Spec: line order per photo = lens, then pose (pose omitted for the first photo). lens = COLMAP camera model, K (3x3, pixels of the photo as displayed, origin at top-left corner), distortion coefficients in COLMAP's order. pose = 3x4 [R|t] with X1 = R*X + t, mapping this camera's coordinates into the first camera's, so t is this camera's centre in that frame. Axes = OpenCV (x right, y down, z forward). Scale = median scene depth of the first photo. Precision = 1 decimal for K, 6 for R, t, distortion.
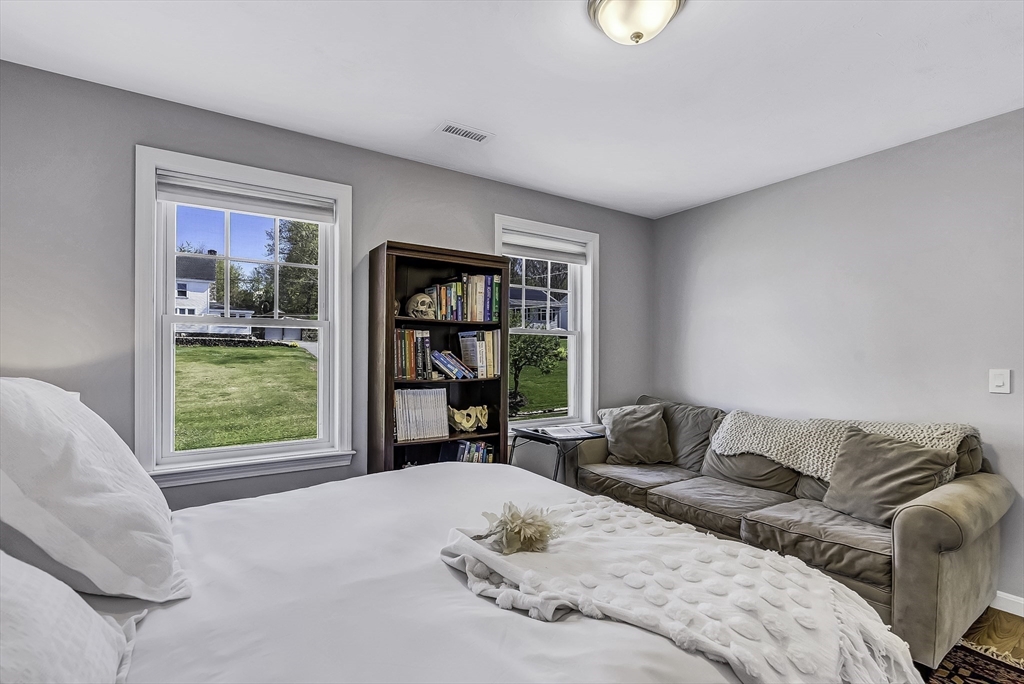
lens RADIAL K [[475.7, 0, 513.6], [0, 475.7, 359.9], [0, 0, 1]] dist [-0.001387, 0.000219]
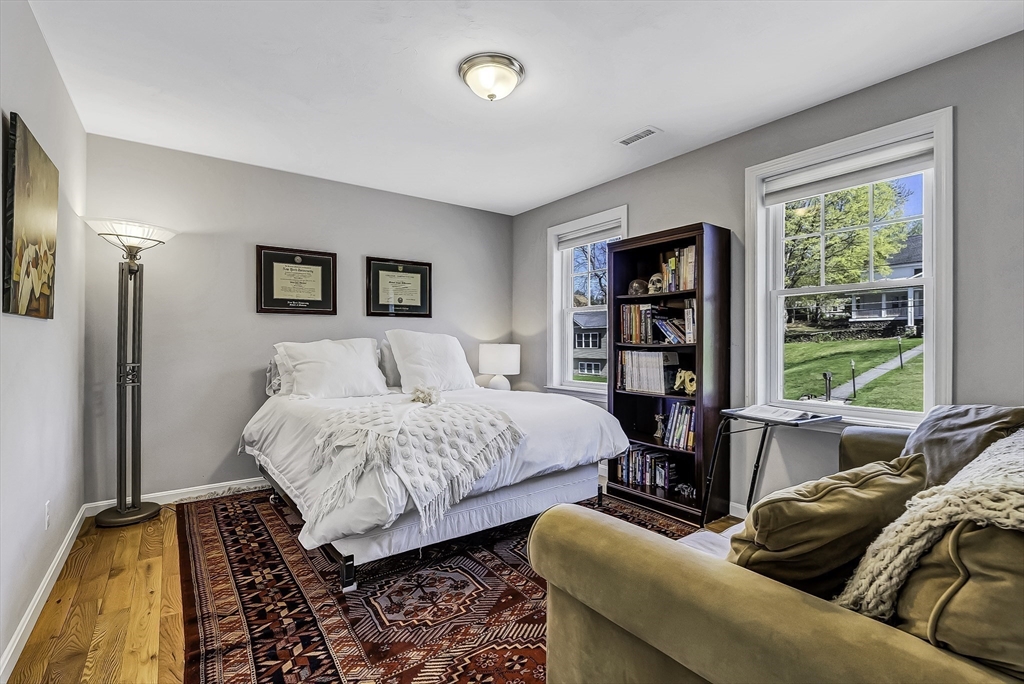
lens RADIAL K [[466.8, 0, 512.0], [0, 466.8, 342.0], [0, 0, 1]] dist [-0.003766, 0.000556]
pose [[0.051434, 0.002748, -0.998673, 0.993338], [0.003472, 0.999990, 0.002930, 0.031269], [0.998670, -0.003618, 0.051424, 0.588361]]
